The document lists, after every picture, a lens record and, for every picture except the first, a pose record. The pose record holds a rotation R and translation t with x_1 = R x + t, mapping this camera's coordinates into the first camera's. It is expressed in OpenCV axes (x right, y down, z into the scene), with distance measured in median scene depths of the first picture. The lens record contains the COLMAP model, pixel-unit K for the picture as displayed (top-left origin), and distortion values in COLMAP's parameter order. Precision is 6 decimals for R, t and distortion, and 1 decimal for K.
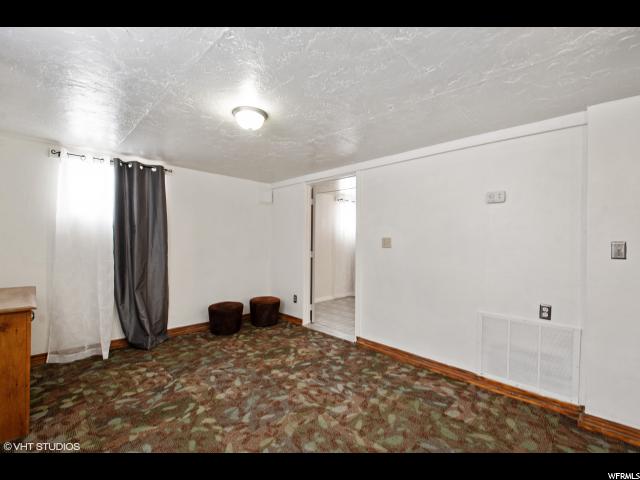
lens RADIAL K [[296.9, 0, 328.2], [0, 296.9, 239.1], [0, 0, 1]] dist [0.019447, -0.000490]
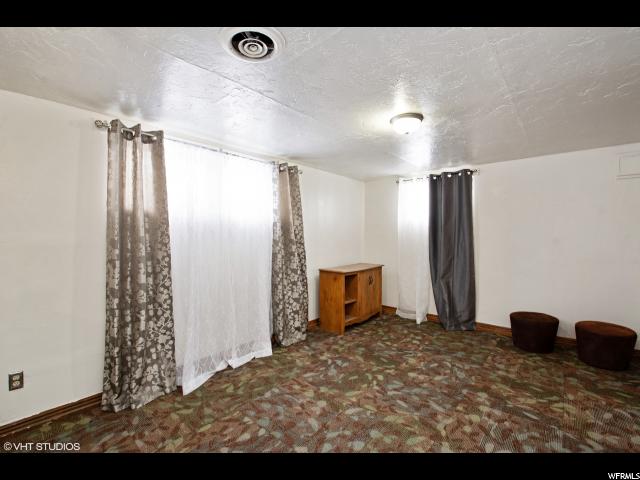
lens RADIAL K [[296.9, 0, 328.2], [0, 296.9, 239.1], [0, 0, 1]] dist [0.019447, -0.000490]
pose [[0.072348, 0.005773, -0.997363, 0.525782], [0.009315, 0.999936, 0.006464, -0.002081], [0.997336, -0.009758, 0.072289, 0.449642]]
